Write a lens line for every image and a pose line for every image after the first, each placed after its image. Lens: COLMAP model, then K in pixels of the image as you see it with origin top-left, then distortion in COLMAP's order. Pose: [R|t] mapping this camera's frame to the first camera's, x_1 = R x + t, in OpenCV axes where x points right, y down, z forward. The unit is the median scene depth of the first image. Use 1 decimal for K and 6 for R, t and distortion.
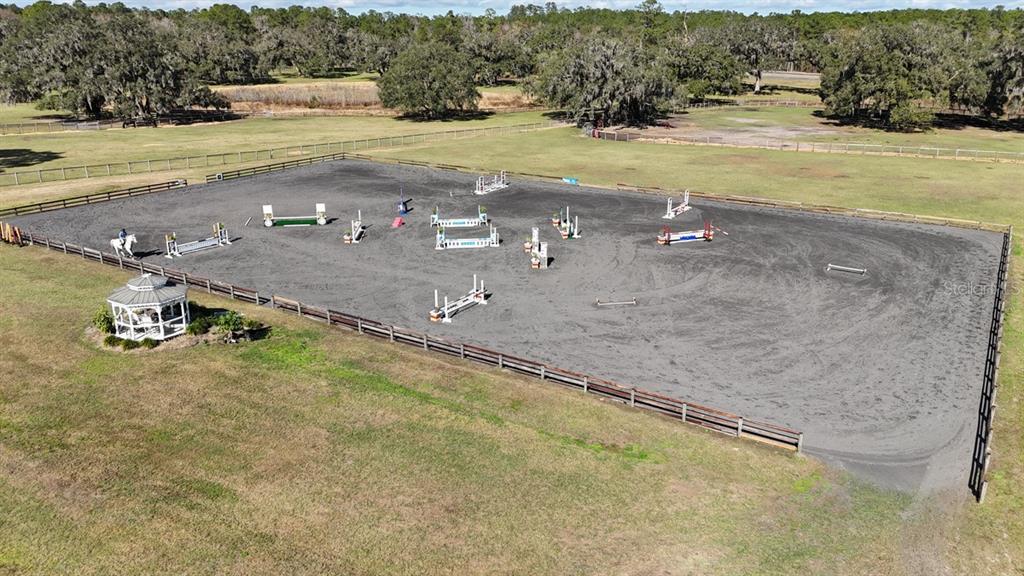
lens RADIAL K [[749.2, 0, 512.0], [0, 749.2, 288.0], [0, 0, 1]] dist [0.073824, -0.071707]
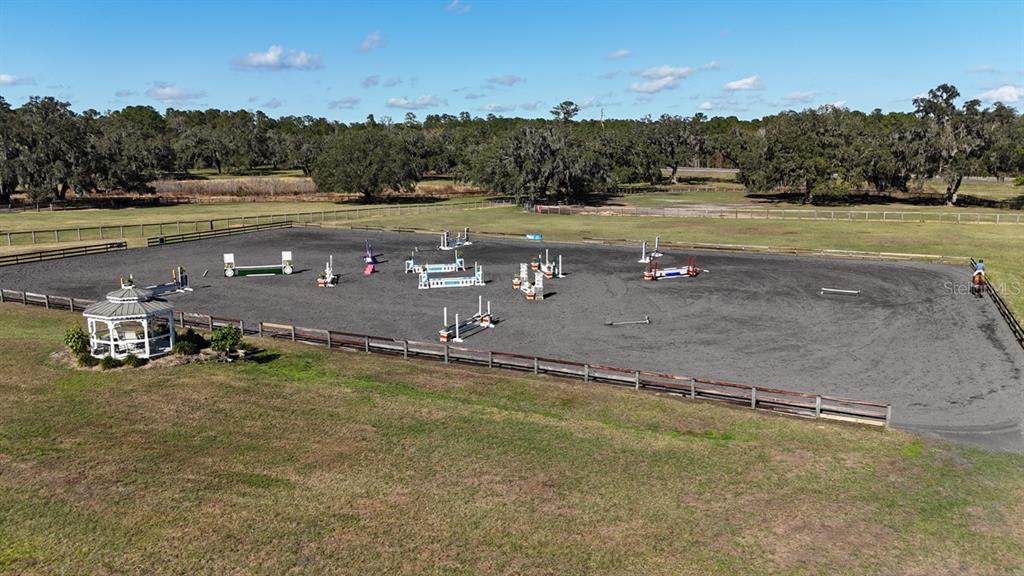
lens RADIAL K [[749.2, 0, 512.0], [0, 749.2, 288.0], [0, 0, 1]] dist [0.073824, -0.071707]
pose [[0.993276, -0.023326, 0.113400, -0.098896], [0.038699, 0.990047, -0.135311, 0.085274], [-0.109115, 0.138790, 0.984292, 0.058359]]
